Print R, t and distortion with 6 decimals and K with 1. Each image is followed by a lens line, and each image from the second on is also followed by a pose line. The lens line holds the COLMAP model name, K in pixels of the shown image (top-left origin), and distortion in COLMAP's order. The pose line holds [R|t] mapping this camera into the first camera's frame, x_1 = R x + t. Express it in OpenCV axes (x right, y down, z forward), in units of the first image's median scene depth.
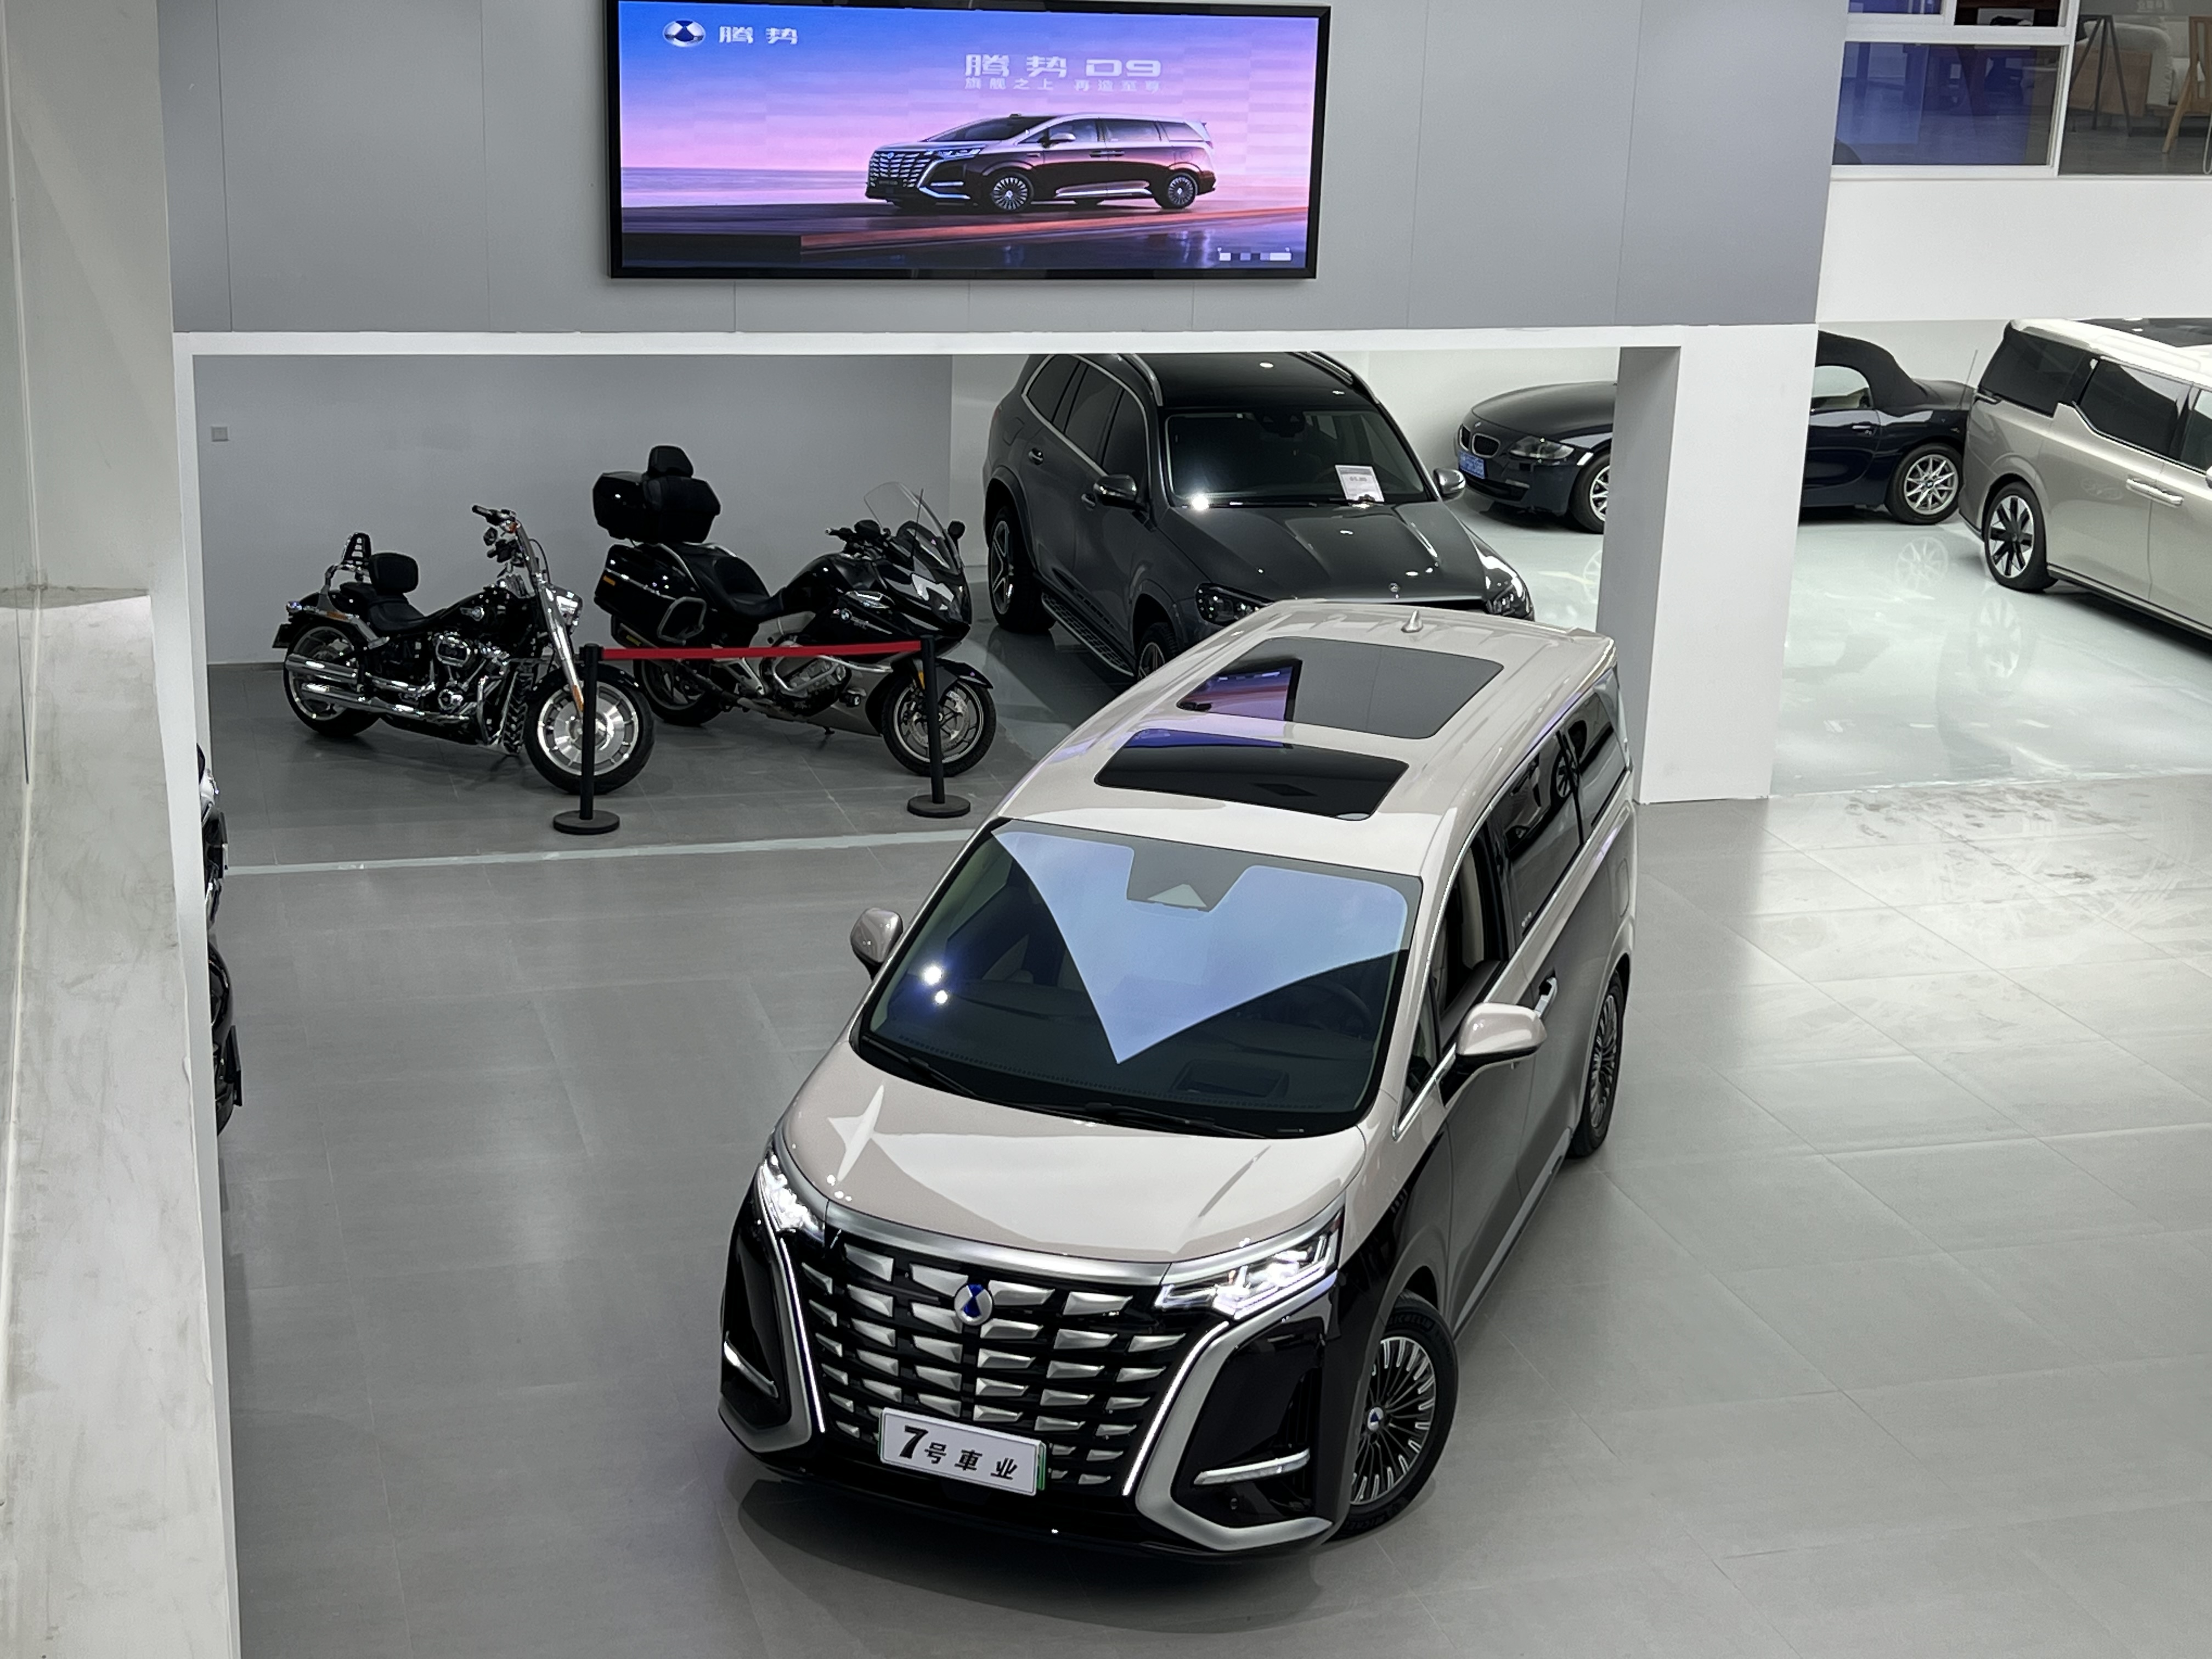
lens RADIAL K [[3340.0, 0, 1106.0], [0, 3340.0, 829.5], [0, 0, 1]] dist [0.272146, -1.280907]
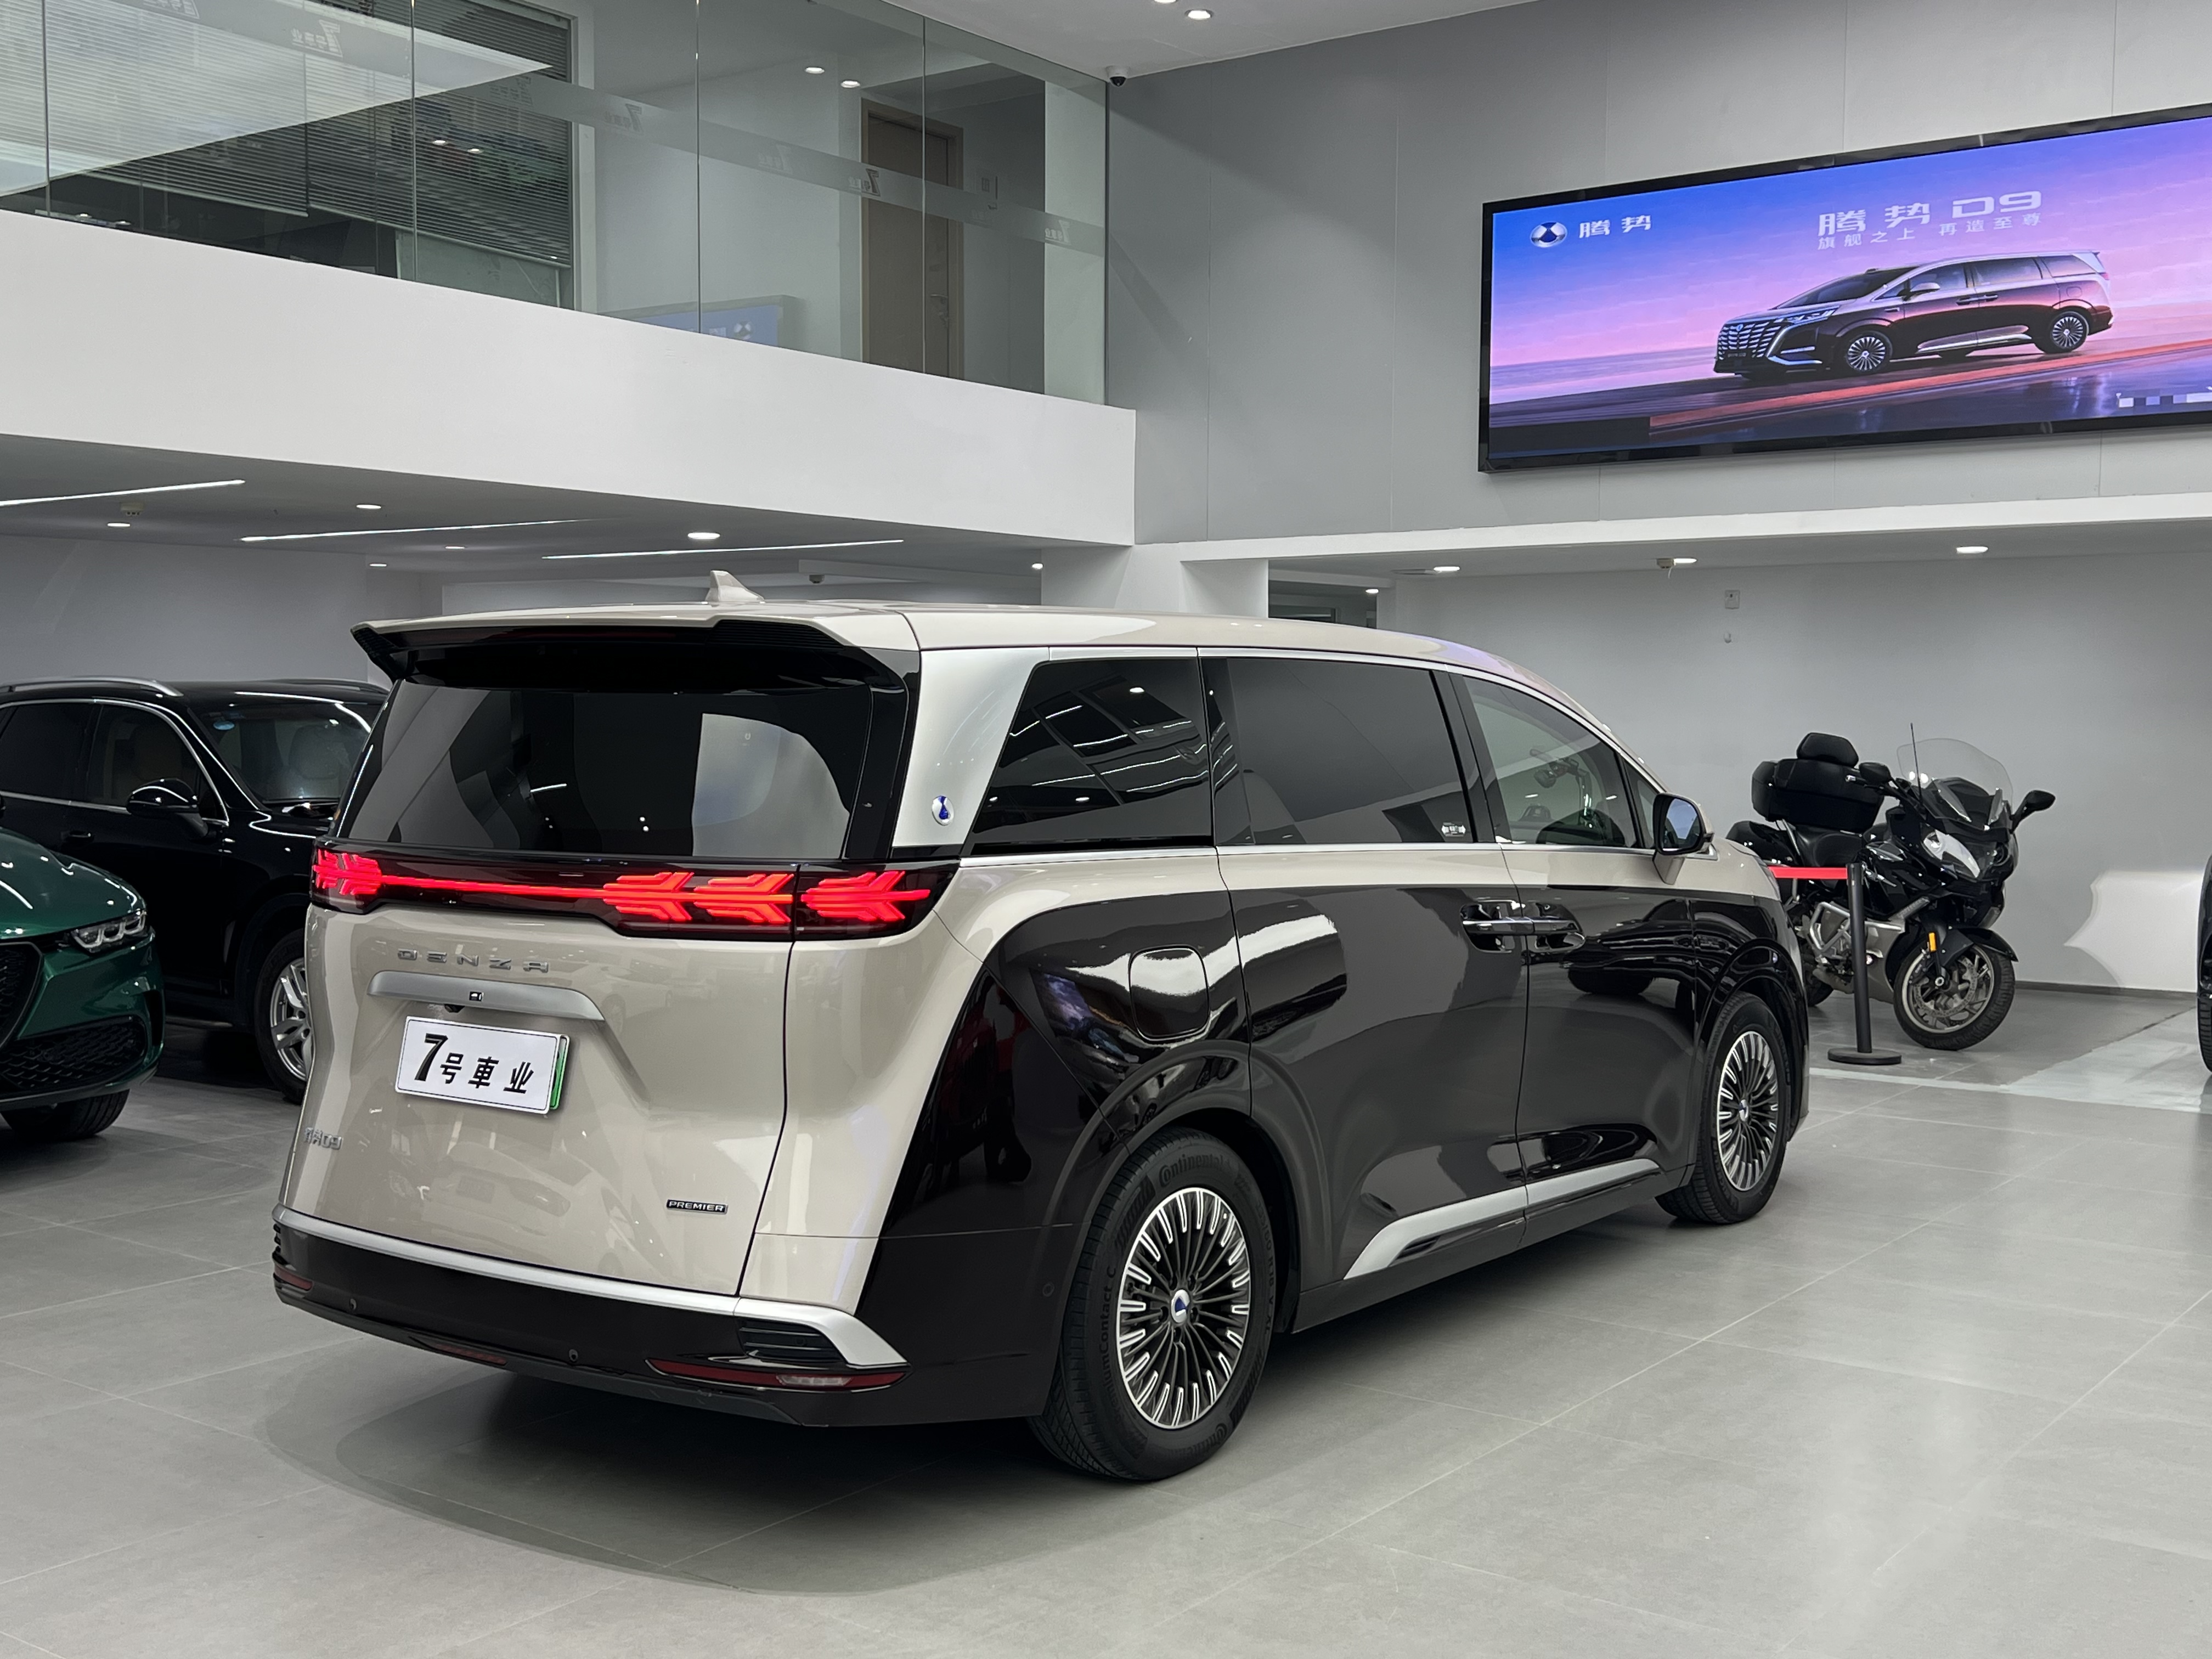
lens RADIAL K [[2404.4, 0, 1106.0], [0, 2404.4, 829.5], [0, 0, 1]] dist [0.081824, -0.176296]
pose [[0.599165, 0.007462, -0.800591, 0.379529], [-0.211239, 0.965997, -0.149088, 0.080960], [0.772256, 0.258444, 0.580368, 0.483042]]
